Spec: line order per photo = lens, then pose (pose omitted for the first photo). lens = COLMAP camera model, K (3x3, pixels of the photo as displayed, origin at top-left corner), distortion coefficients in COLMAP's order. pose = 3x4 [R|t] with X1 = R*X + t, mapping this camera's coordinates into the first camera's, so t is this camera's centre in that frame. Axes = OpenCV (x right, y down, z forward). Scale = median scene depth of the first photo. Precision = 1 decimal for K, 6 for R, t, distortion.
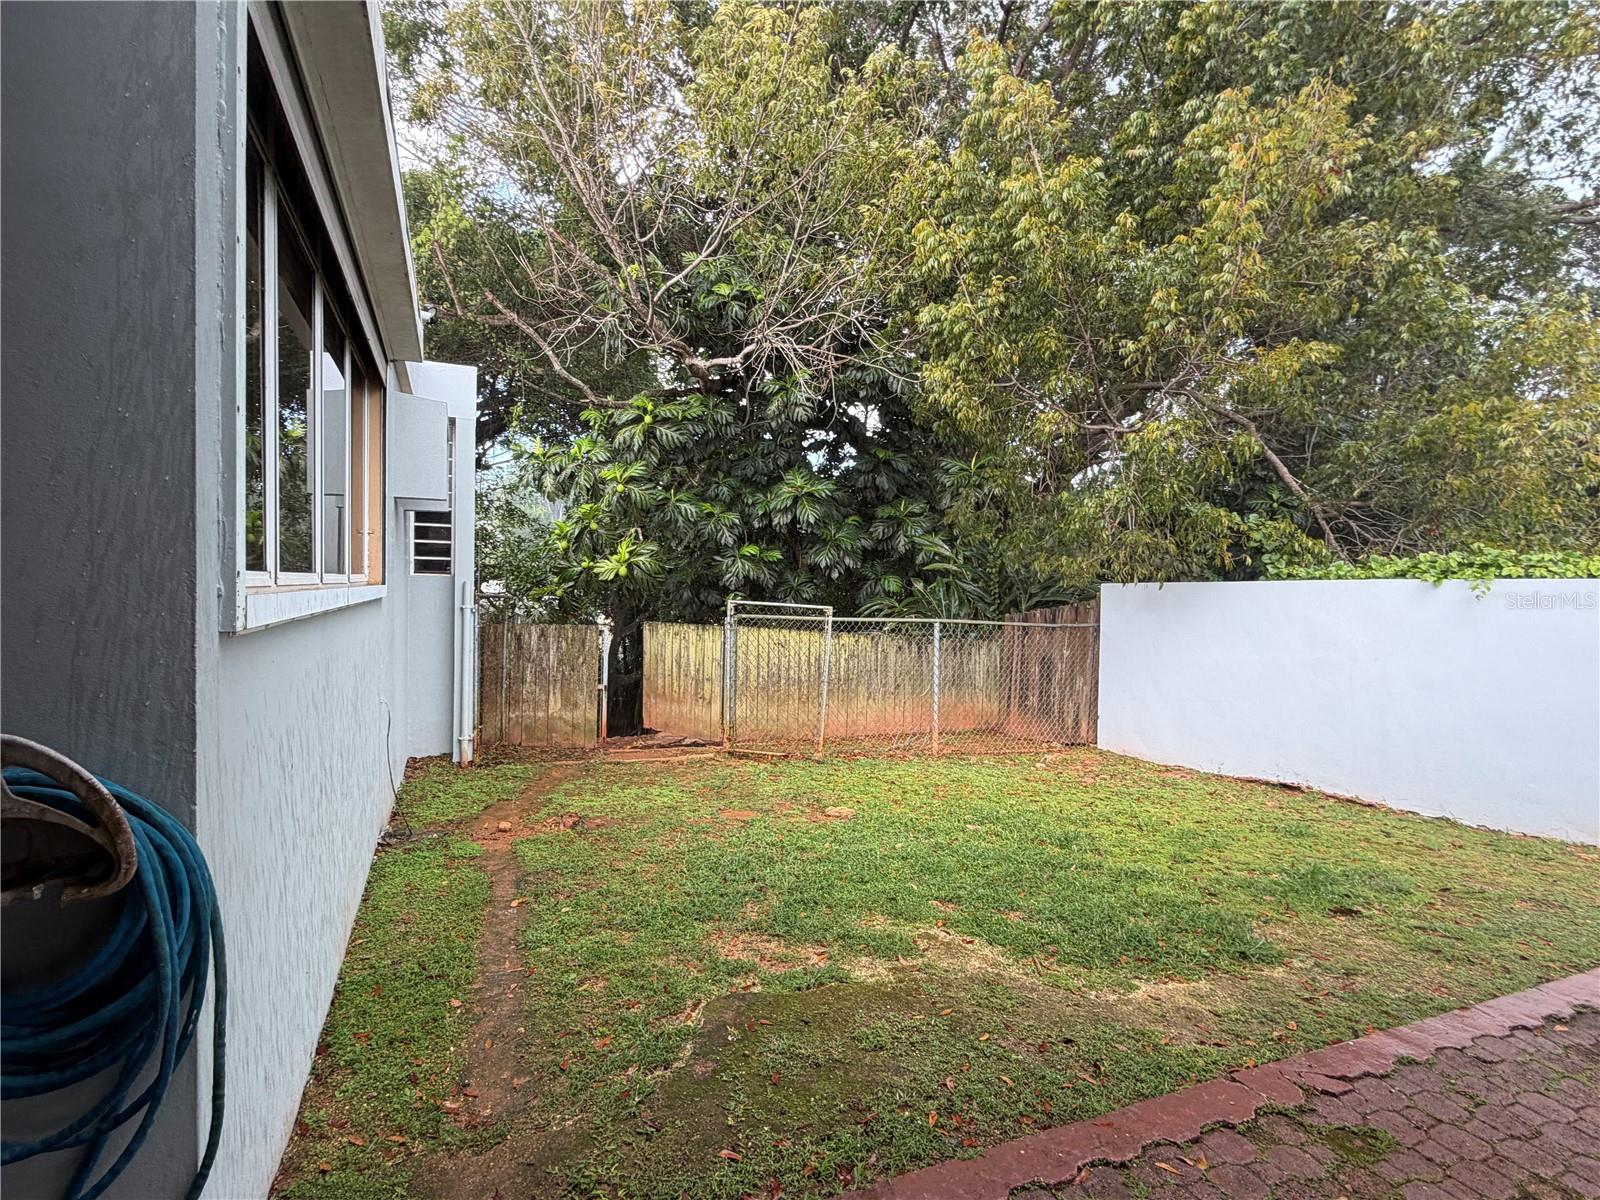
lens RADIAL K [[788.1, 0, 801.9], [0, 788.1, 602.3], [0, 0, 1]] dist [0.001178, 0.000073]
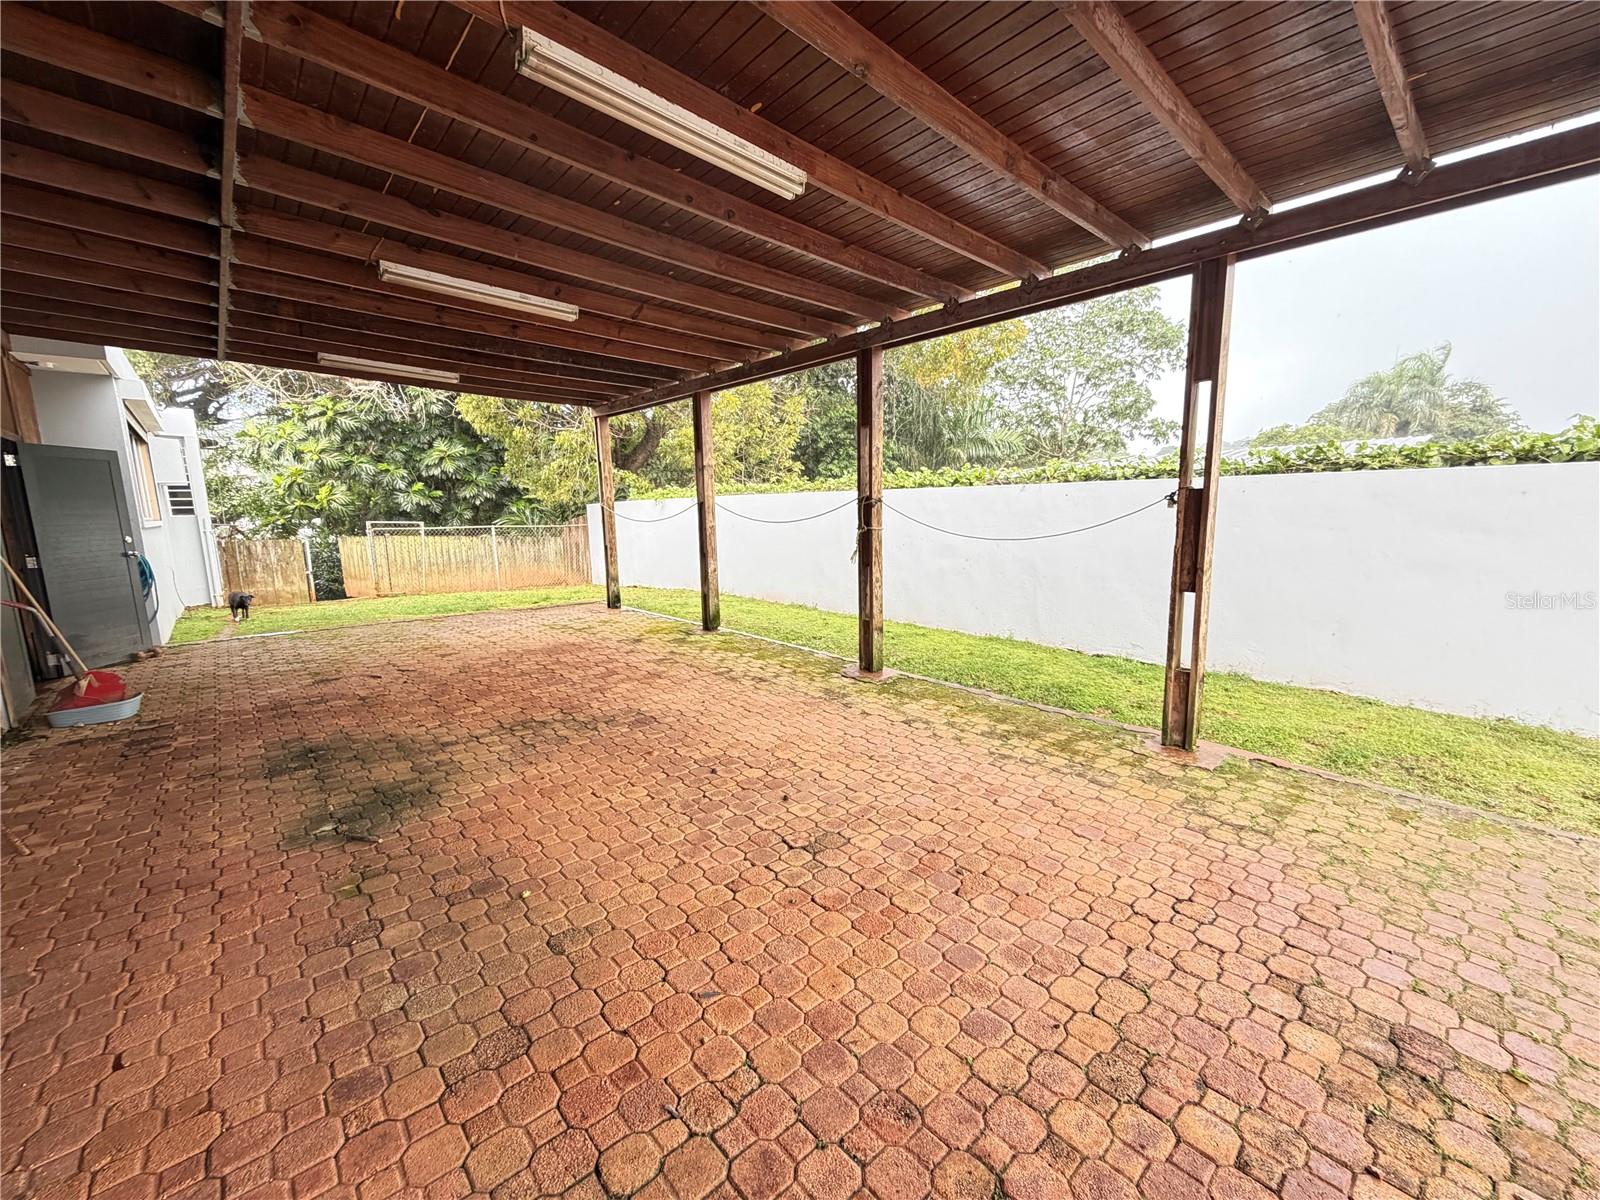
lens RADIAL K [[641.2, 0, 797.4], [0, 641.2, 601.0], [0, 0, 1]] dist [0.001599, -0.000025]
pose [[0.948274, -0.085300, 0.305778, 0.291128], [0.043643, 0.989107, 0.140577, 0.009547], [-0.314439, -0.119961, 0.941668, -0.622589]]
